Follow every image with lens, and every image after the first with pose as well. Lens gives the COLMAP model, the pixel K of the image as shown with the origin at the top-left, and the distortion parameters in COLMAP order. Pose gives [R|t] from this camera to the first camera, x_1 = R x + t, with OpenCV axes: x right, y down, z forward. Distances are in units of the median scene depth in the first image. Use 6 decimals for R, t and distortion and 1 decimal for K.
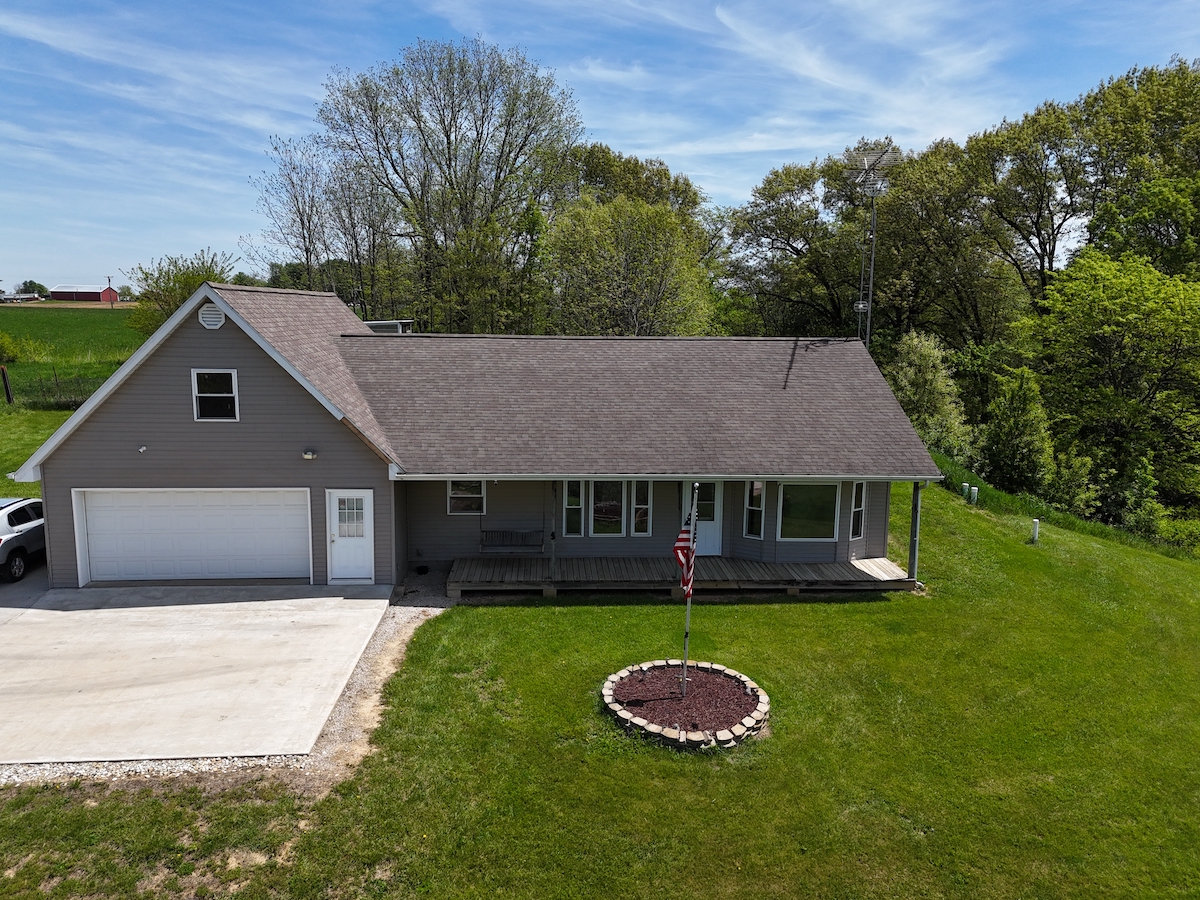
lens RADIAL K [[861.0, 0, 595.4], [0, 861.0, 447.7], [0, 0, 1]] dist [0.060522, -0.049724]
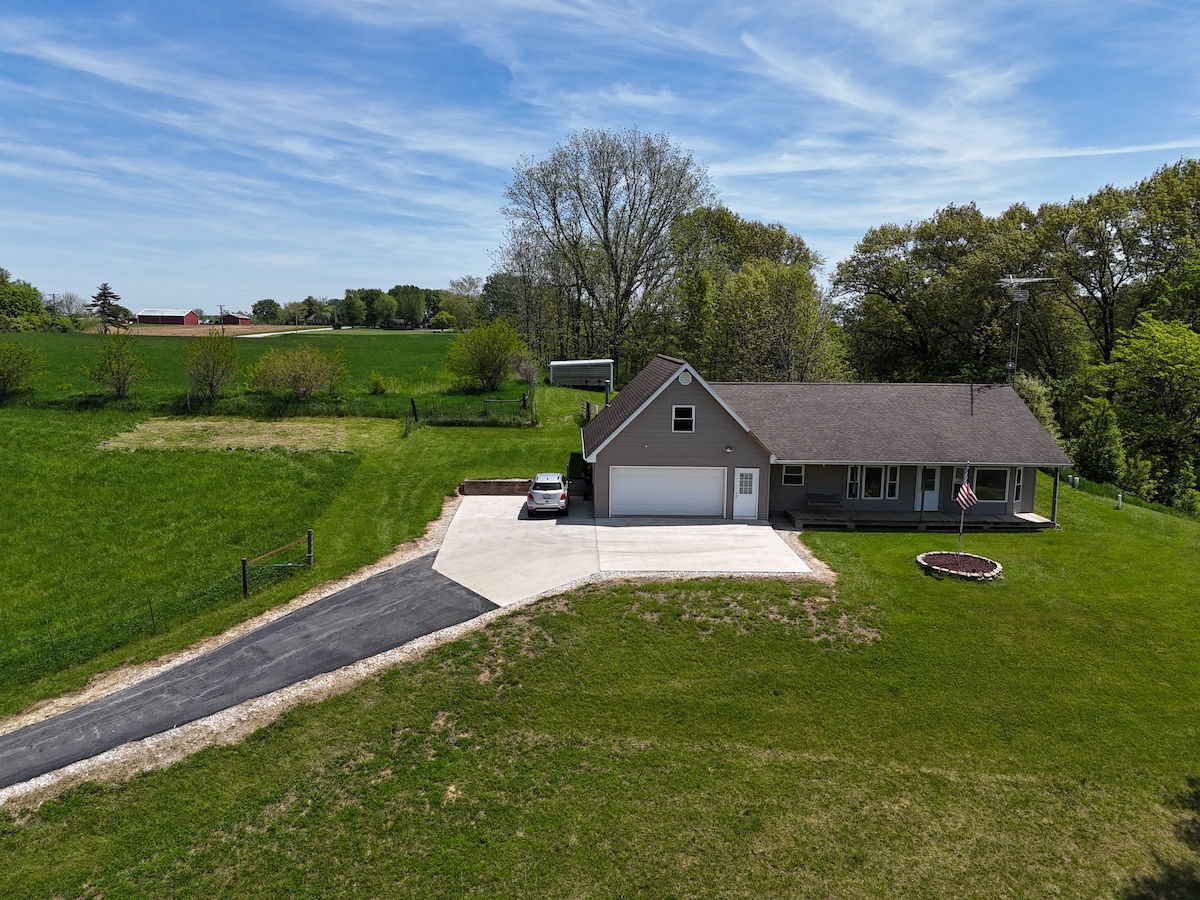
lens RADIAL K [[861.0, 0, 583.9], [0, 861.0, 450.4], [0, 0, 1]] dist [0.060522, -0.049724]
pose [[0.998910, 0.006411, -0.046236, -0.497896], [-0.007261, 0.999807, -0.018237, 0.041384], [0.046110, 0.018552, 0.998764, -0.809661]]
